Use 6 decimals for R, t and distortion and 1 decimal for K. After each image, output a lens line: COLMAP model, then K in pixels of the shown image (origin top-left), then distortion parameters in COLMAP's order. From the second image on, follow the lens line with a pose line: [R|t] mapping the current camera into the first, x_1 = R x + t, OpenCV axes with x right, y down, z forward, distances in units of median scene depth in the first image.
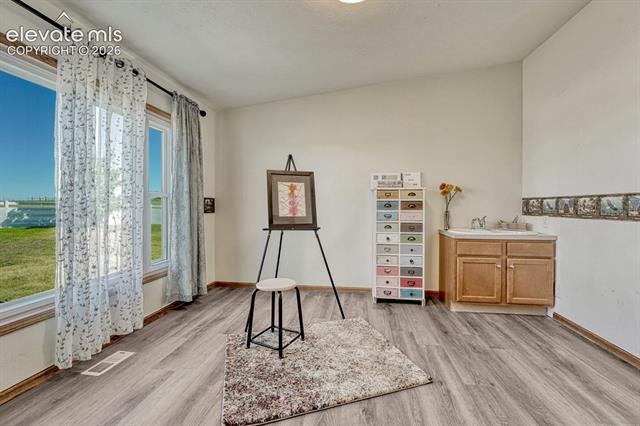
lens RADIAL K [[272.4, 0, 319.7], [0, 272.4, 210.5], [0, 0, 1]] dist [-0.009224, -0.000739]
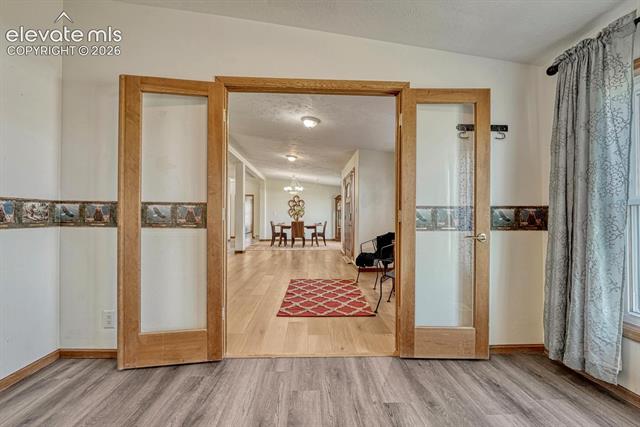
lens RADIAL K [[263.4, 0, 318.3], [0, 263.4, 218.4], [0, 0, 1]] dist [0.024231, 0.000291]
pose [[-0.104545, -0.009786, 0.994472, 0.021996], [0.003177, 0.999943, 0.010174, -0.004638], [-0.994515, 0.004223, -0.104508, 0.337448]]
